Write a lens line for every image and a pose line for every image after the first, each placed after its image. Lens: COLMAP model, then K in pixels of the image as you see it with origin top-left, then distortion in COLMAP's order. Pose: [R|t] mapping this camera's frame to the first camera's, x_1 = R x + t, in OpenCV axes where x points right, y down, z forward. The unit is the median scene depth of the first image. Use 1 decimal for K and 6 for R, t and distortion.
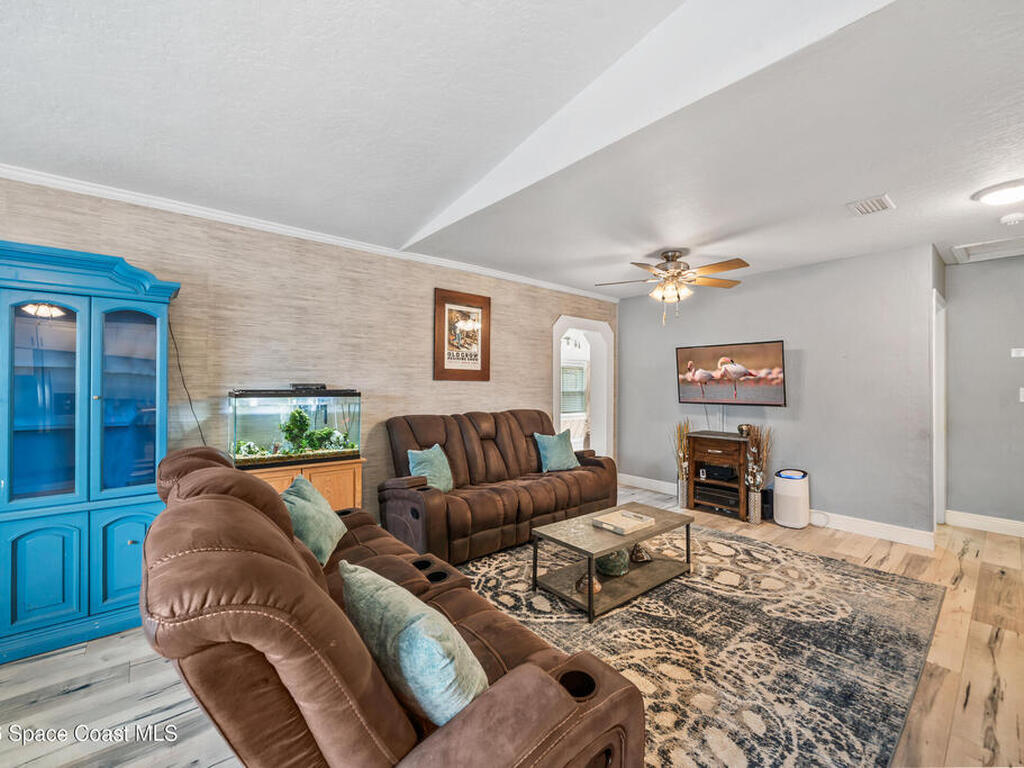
lens RADIAL K [[425.9, 0, 514.1], [0, 425.9, 384.2], [0, 0, 1]] dist [-0.009489, 0.000880]
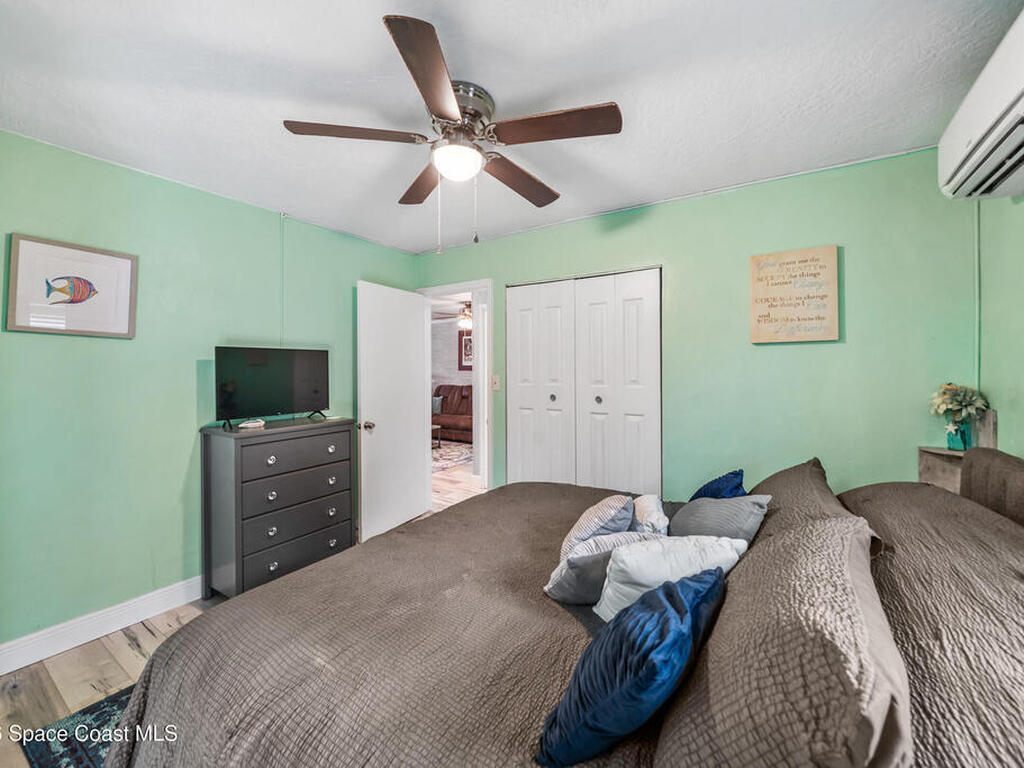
lens RADIAL K [[425.9, 0, 511.4], [0, 425.9, 375.8], [0, 0, 1]] dist [-0.009489, 0.000880]
pose [[0.274936, 0.010083, -0.961410, 3.027142], [0.002182, 0.999936, 0.011111, -0.008784], [0.961460, -0.005153, 0.274896, 0.905076]]
